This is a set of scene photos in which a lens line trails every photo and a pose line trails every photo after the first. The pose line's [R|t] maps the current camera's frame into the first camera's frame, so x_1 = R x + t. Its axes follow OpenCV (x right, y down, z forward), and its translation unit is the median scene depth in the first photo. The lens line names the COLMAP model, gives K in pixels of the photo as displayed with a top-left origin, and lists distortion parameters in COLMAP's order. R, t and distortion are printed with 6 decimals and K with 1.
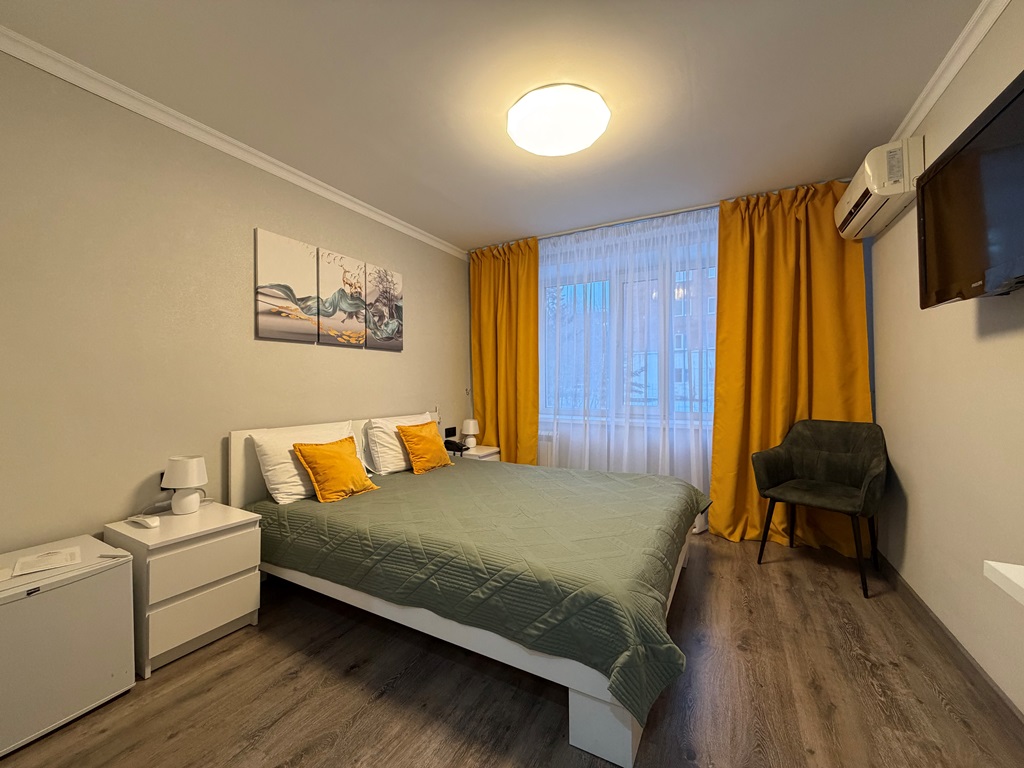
lens RADIAL K [[407.7, 0, 509.0], [0, 407.7, 384.9], [0, 0, 1]] dist [0.000112, -0.000113]
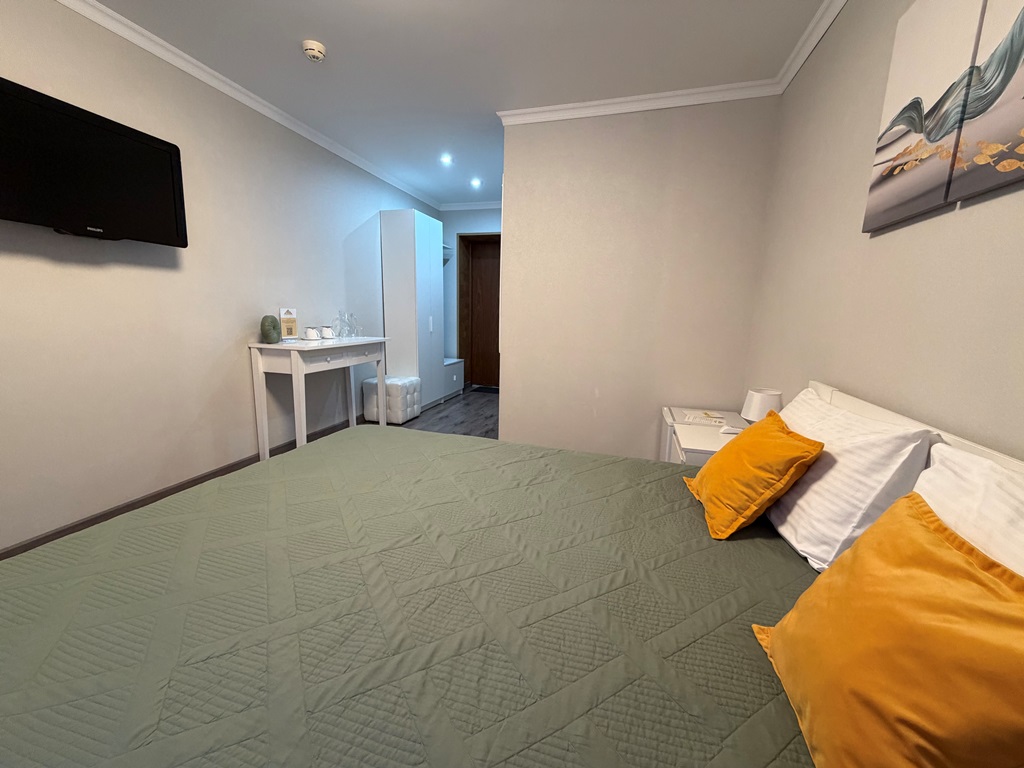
lens RADIAL K [[407.7, 0, 509.0], [0, 407.7, 384.9], [0, 0, 1]] dist [0.000112, -0.000113]
pose [[-0.975986, 0.018451, -0.217050, 0.010792], [-0.022575, 0.982474, 0.185028, -0.000166], [0.216659, 0.185485, -0.958464, 1.304623]]
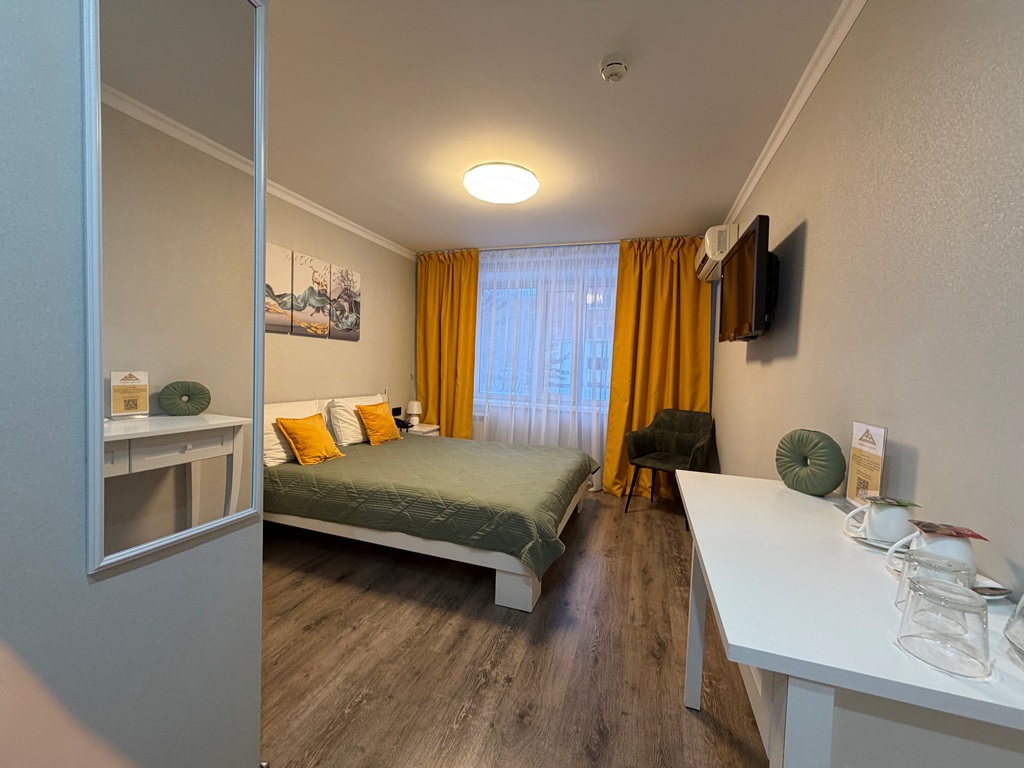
lens RADIAL K [[407.7, 0, 509.0], [0, 407.7, 384.9], [0, 0, 1]] dist [0.000112, -0.000113]
pose [[0.983778, 0.033054, 0.176320, -0.053861], [-0.040812, 0.998343, 0.040557, -0.028027], [-0.174687, -0.047095, 0.983497, -0.270294]]
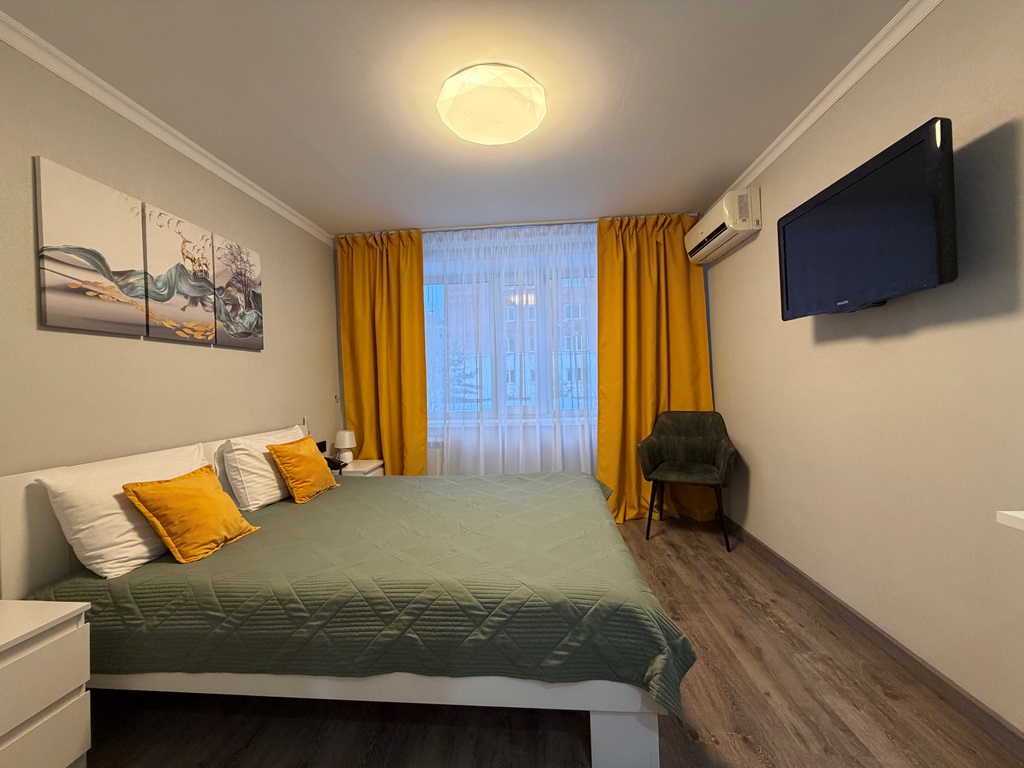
lens RADIAL K [[407.7, 0, 509.0], [0, 407.7, 384.9], [0, 0, 1]] dist [0.000112, -0.000113]
pose [[0.914154, -0.024272, 0.404641, -0.182952], [0.026864, 0.999639, -0.000729, -0.003343], [-0.404477, 0.011536, 0.914475, 0.102127]]
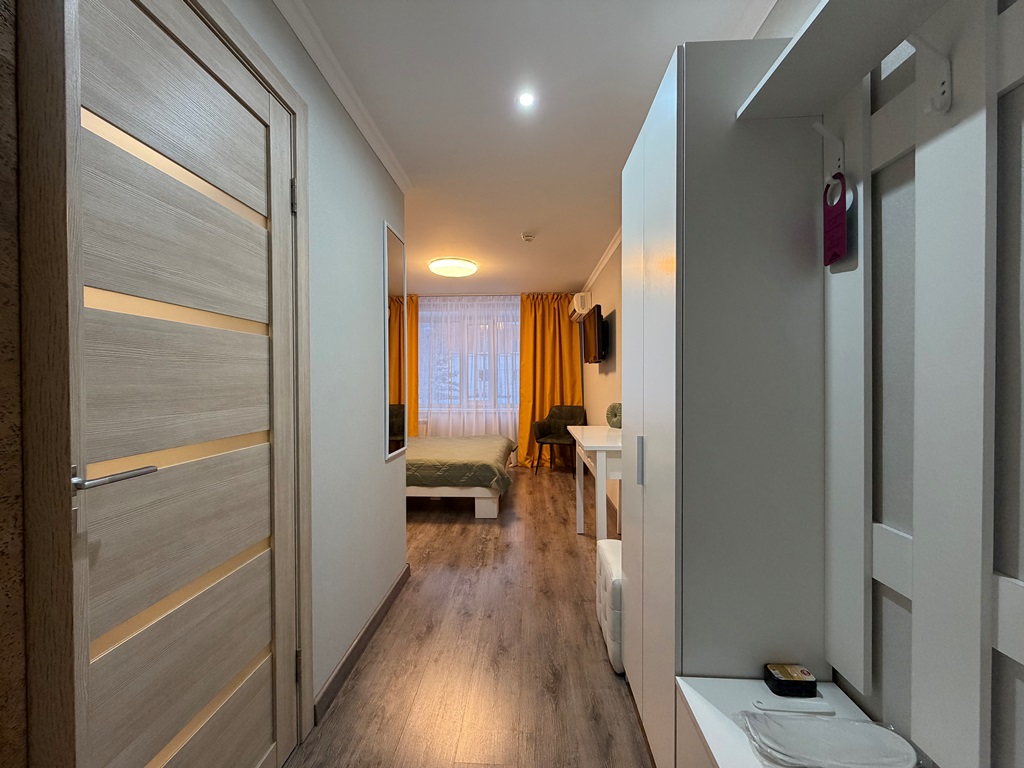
lens RADIAL K [[407.7, 0, 509.0], [0, 407.7, 384.9], [0, 0, 1]] dist [0.000112, -0.000113]
pose [[0.900749, -0.005543, 0.434304, -0.415643], [0.004075, 0.999982, 0.004310, -0.028164], [-0.434320, -0.002112, 0.900756, -0.793094]]
